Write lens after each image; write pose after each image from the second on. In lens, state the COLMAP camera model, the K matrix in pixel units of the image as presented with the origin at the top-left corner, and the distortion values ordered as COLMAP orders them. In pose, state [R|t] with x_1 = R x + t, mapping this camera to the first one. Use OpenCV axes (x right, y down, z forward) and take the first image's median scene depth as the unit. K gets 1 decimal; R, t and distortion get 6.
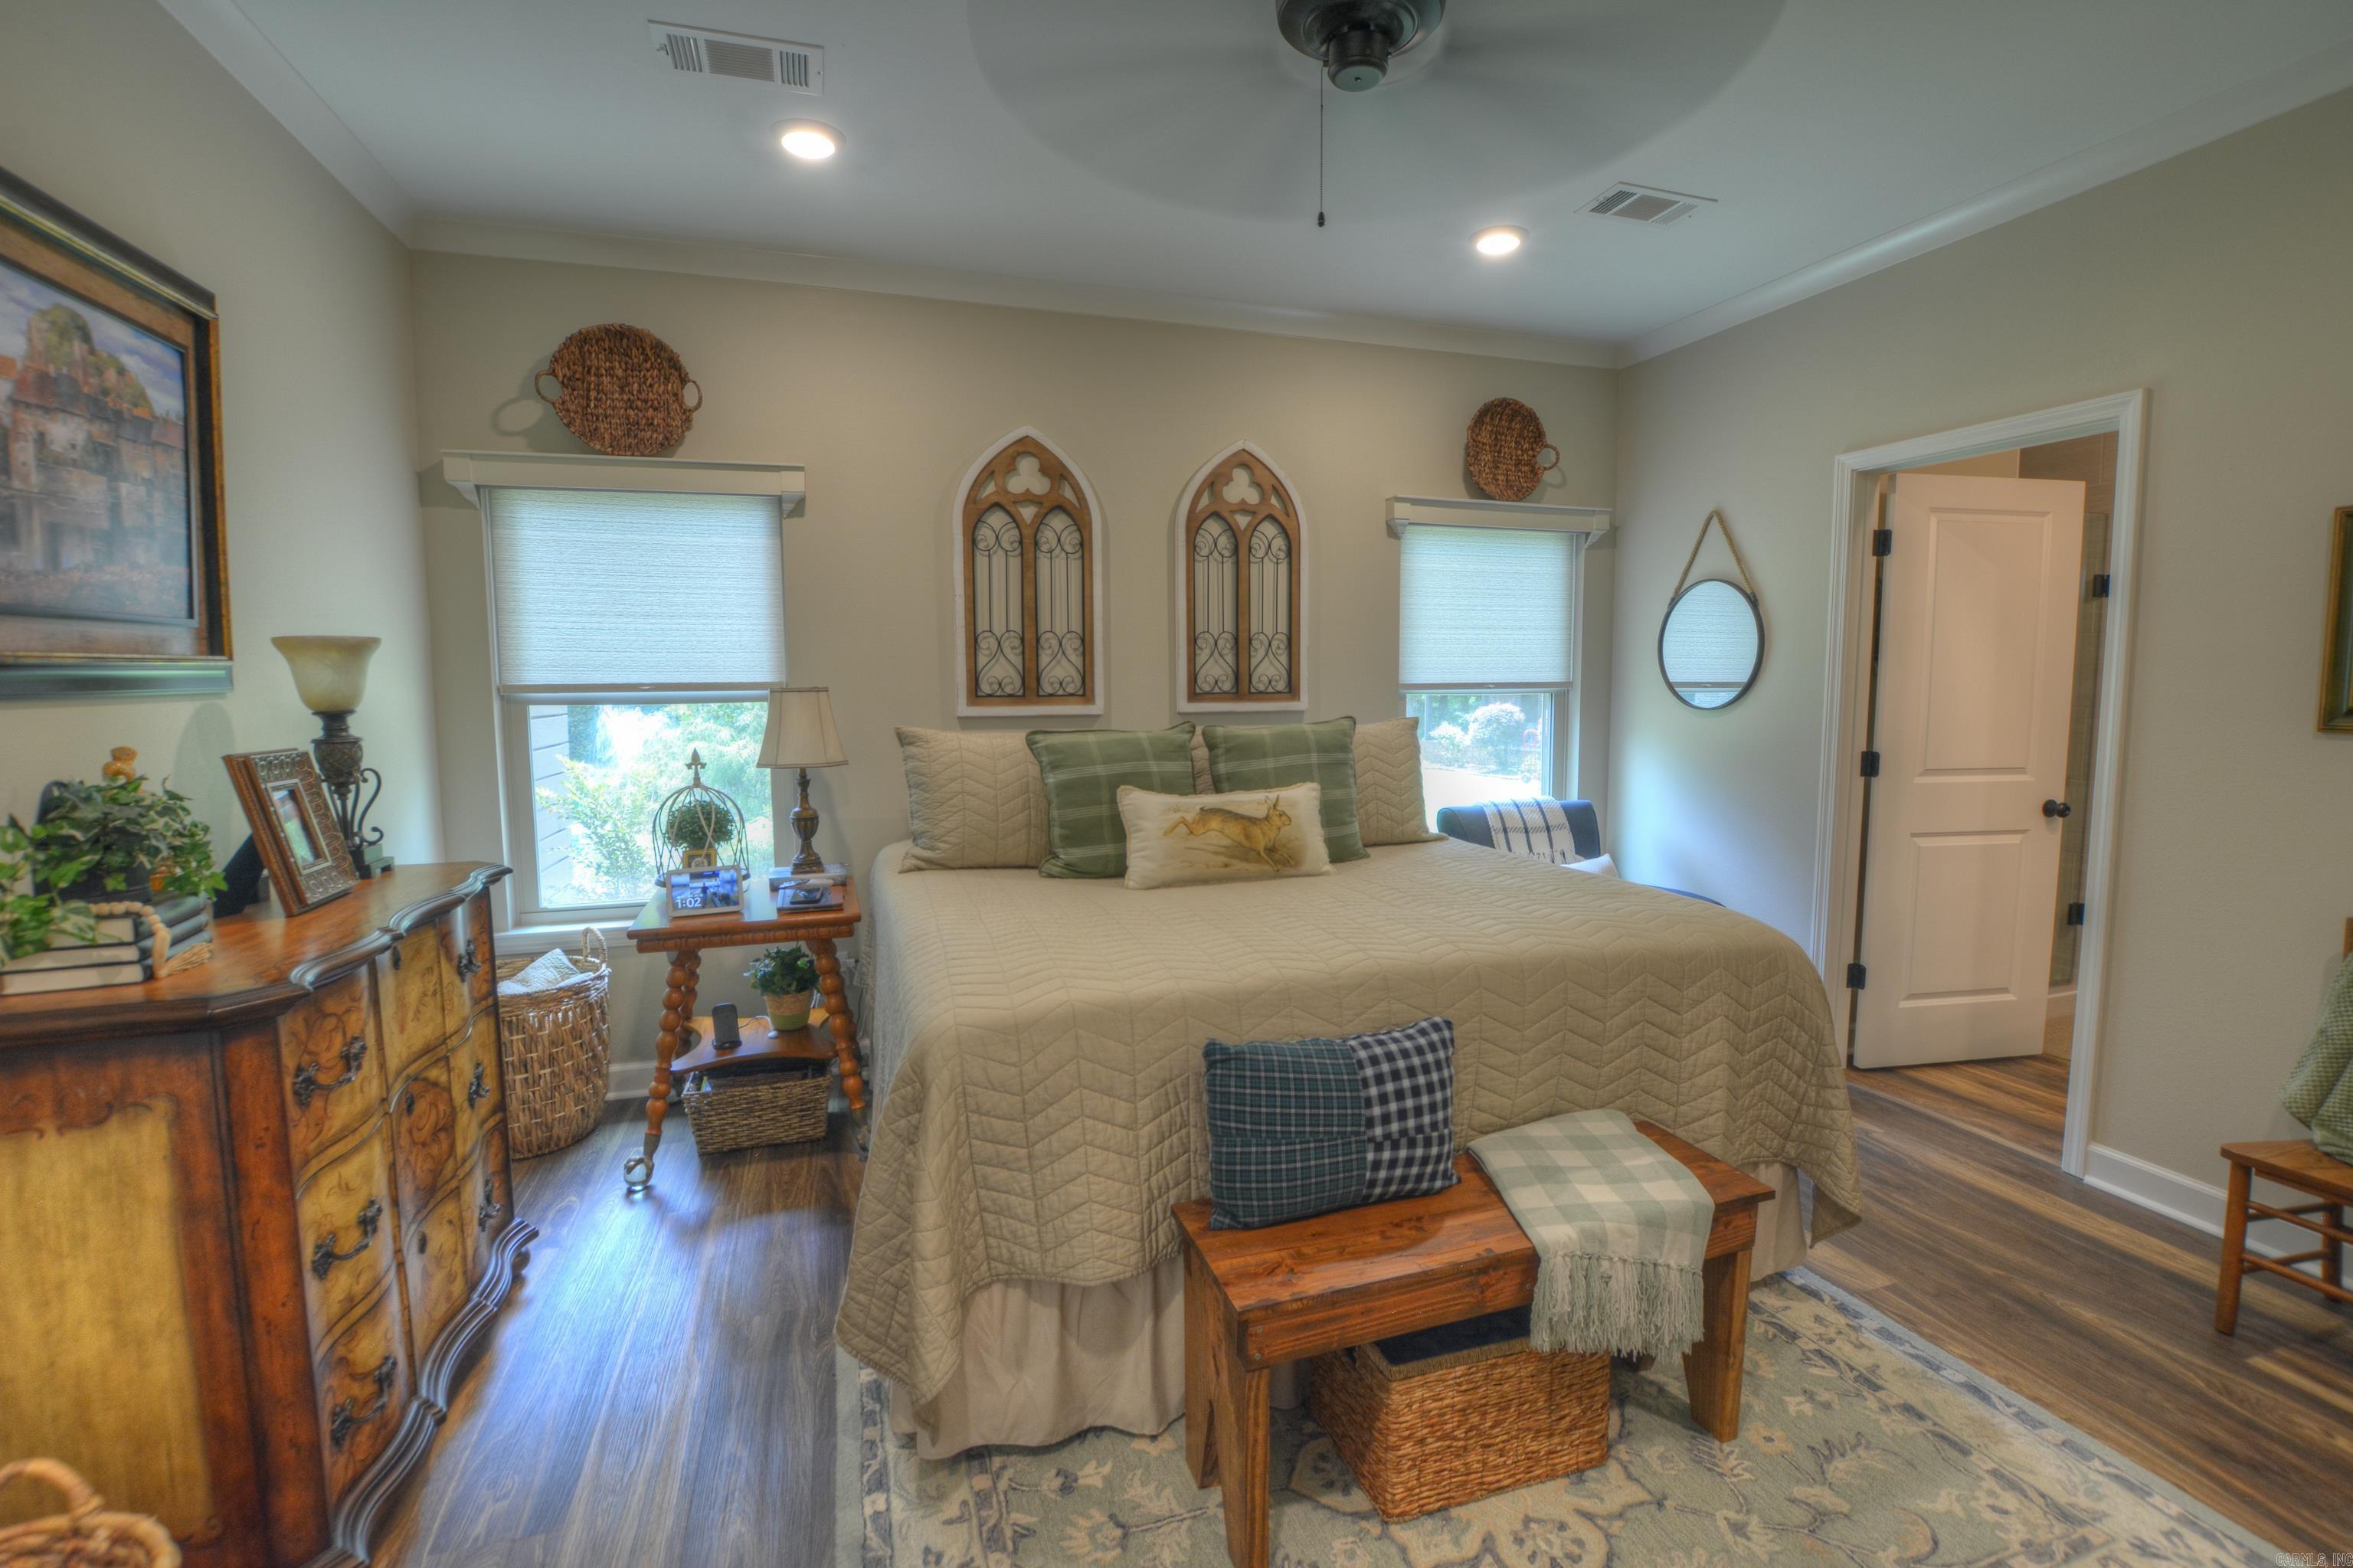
lens RADIAL K [[1041.4, 0, 1171.5], [0, 1041.4, 776.5], [0, 0, 1]] dist [-0.036278, 0.005619]
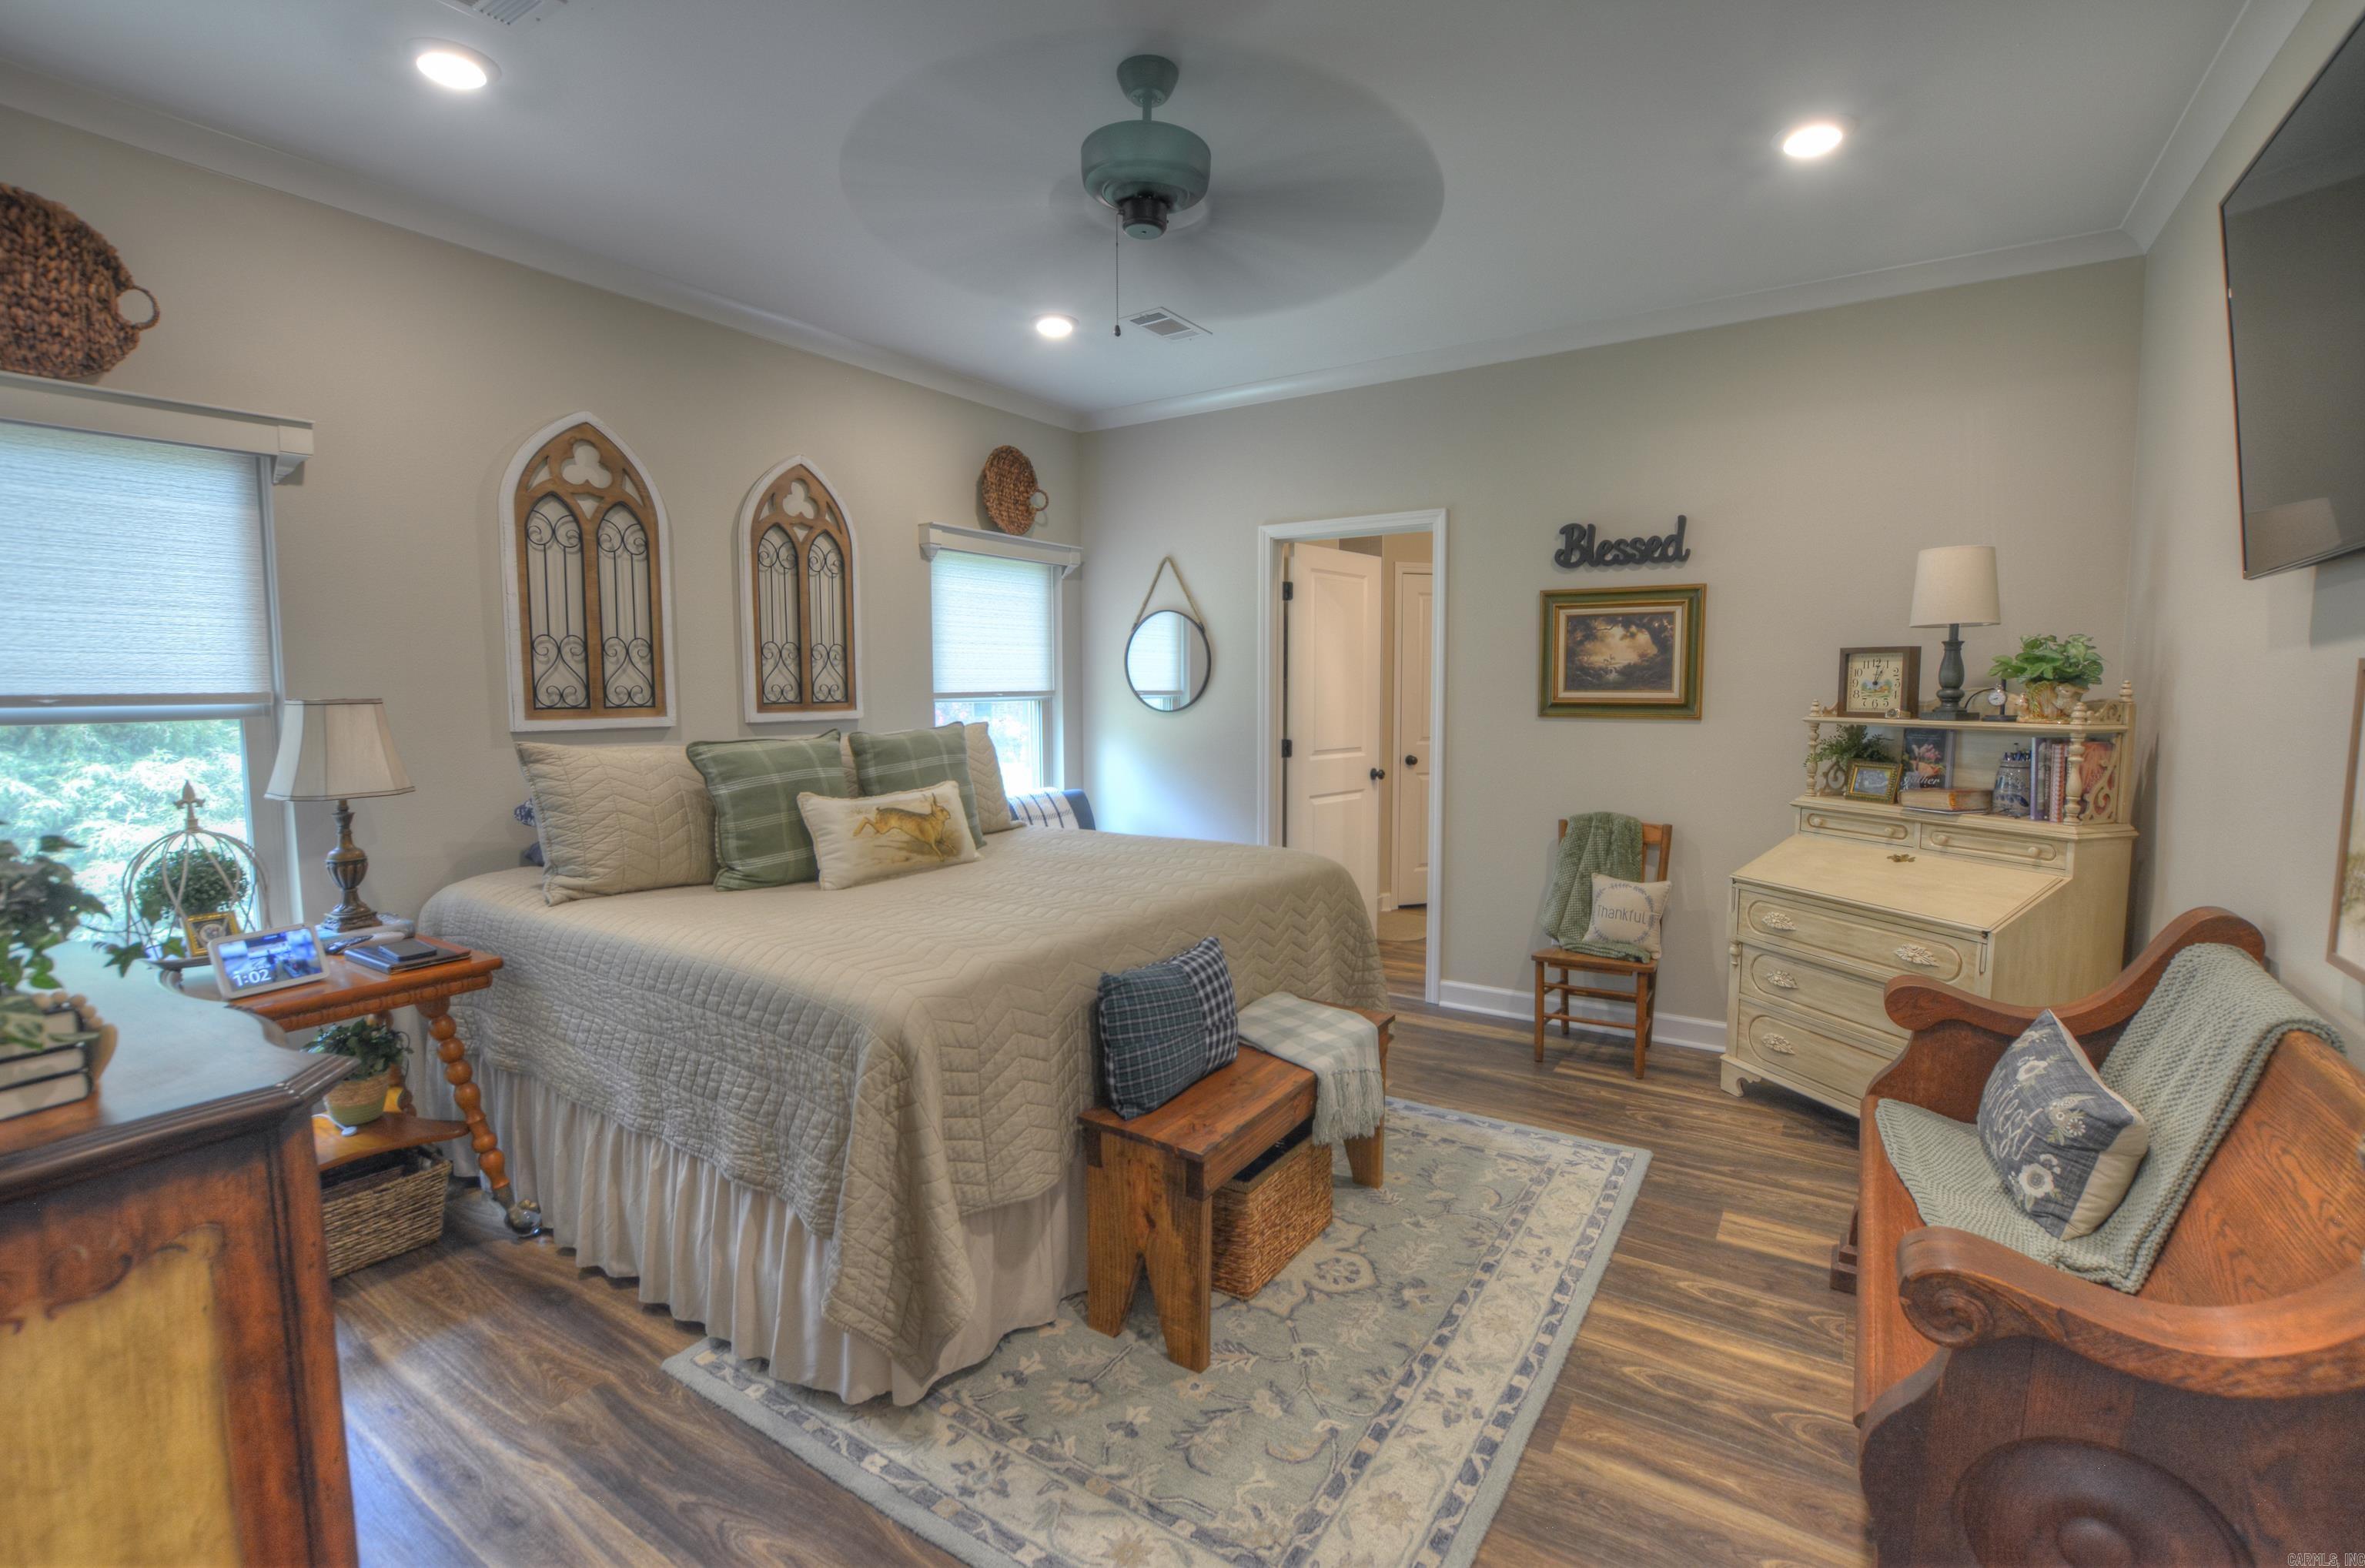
lens RADIAL K [[1046.6, 0, 1177.5], [0, 1046.6, 776.4], [0, 0, 1]] dist [-0.036278, 0.005619]
pose [[0.781232, -0.051111, 0.622145, -0.388879], [0.058265, 0.998262, 0.008846, 0.005660], [-0.621516, 0.029338, 0.782852, -0.029526]]
